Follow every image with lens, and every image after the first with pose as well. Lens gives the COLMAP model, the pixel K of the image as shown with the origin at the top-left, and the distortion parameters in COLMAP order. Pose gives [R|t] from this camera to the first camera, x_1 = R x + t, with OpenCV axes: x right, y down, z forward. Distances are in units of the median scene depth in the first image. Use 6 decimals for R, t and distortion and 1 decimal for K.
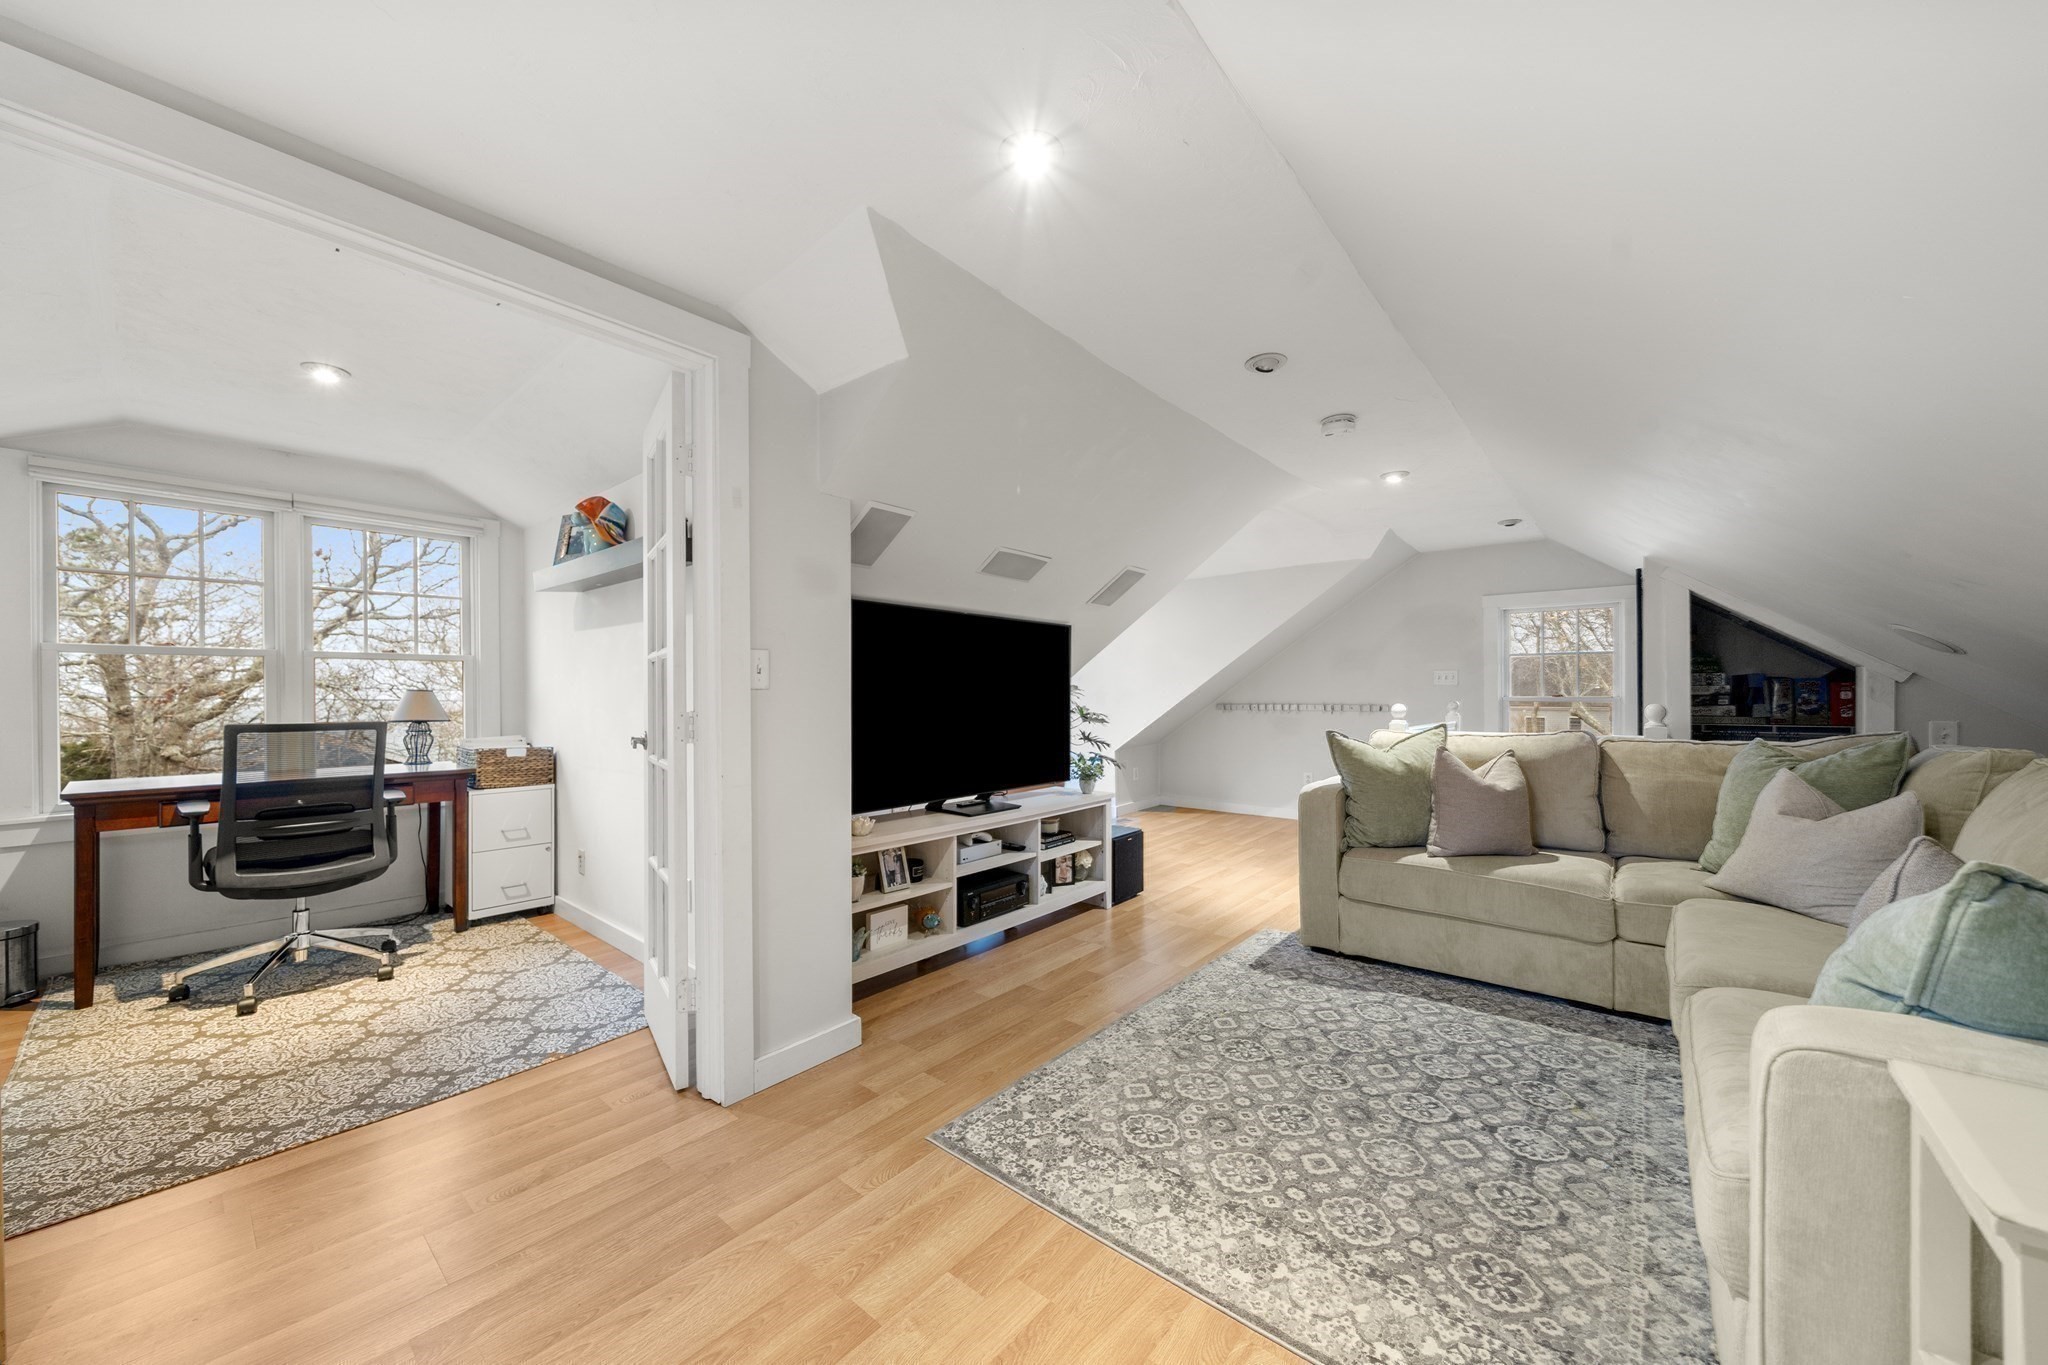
lens RADIAL K [[743.7, 0, 1019.2], [0, 743.7, 697.8], [0, 0, 1]] dist [-0.005865, 0.000543]
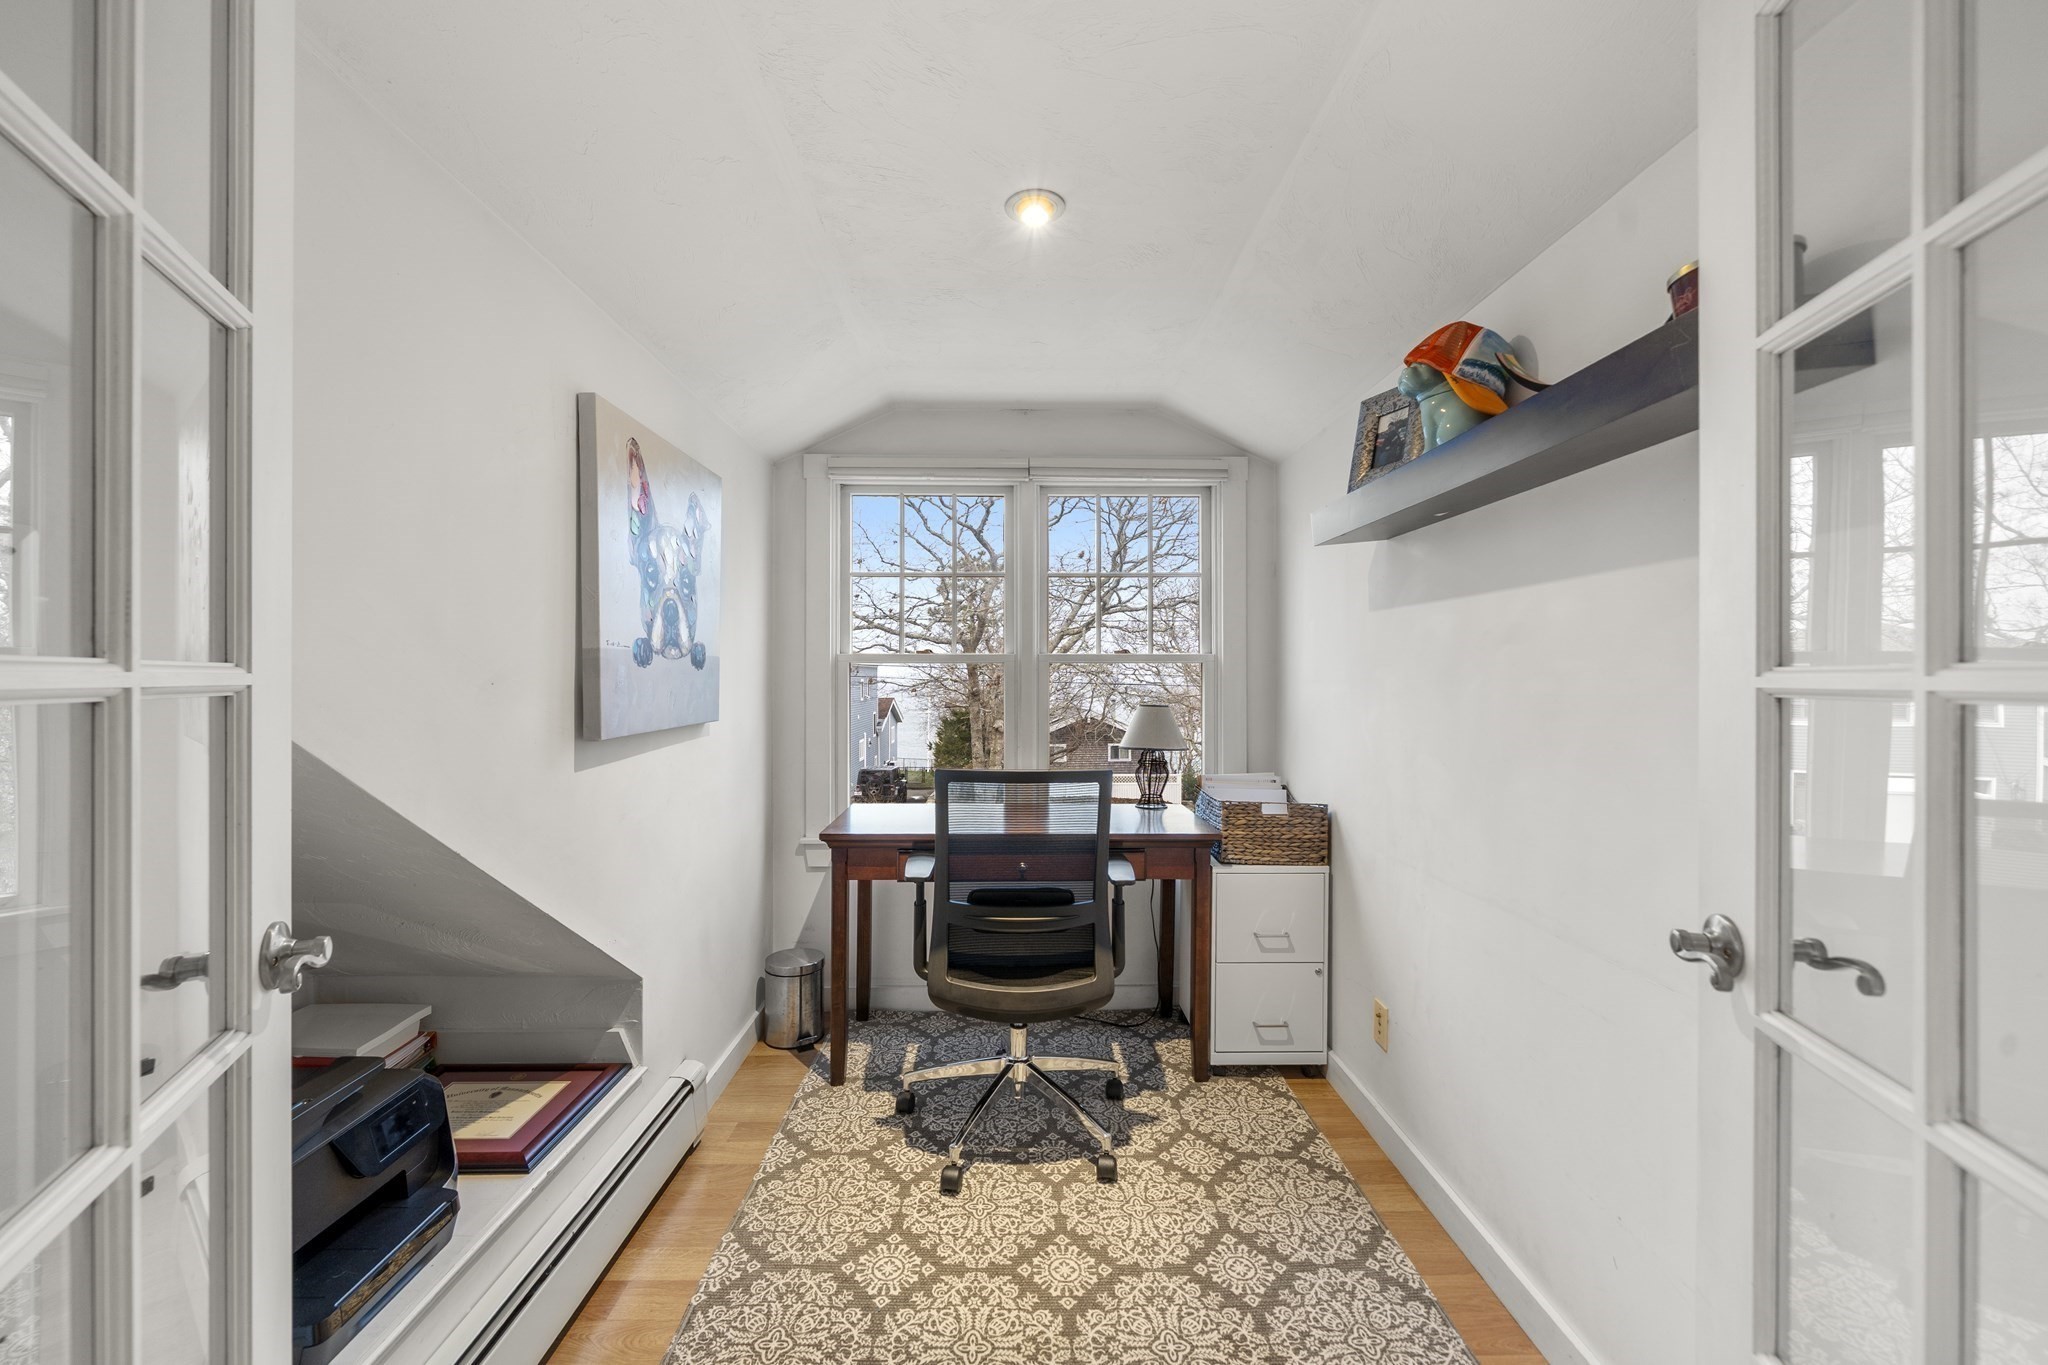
lens RADIAL K [[799.9, 0, 1020.4], [0, 799.9, 679.0], [0, 0, 1]] dist [-0.000227, -0.000689]
pose [[0.663610, 0.007356, -0.748043, -0.368732], [-0.006977, 0.999969, 0.003644, -0.044324], [0.748046, 0.002801, 0.663641, 0.455155]]
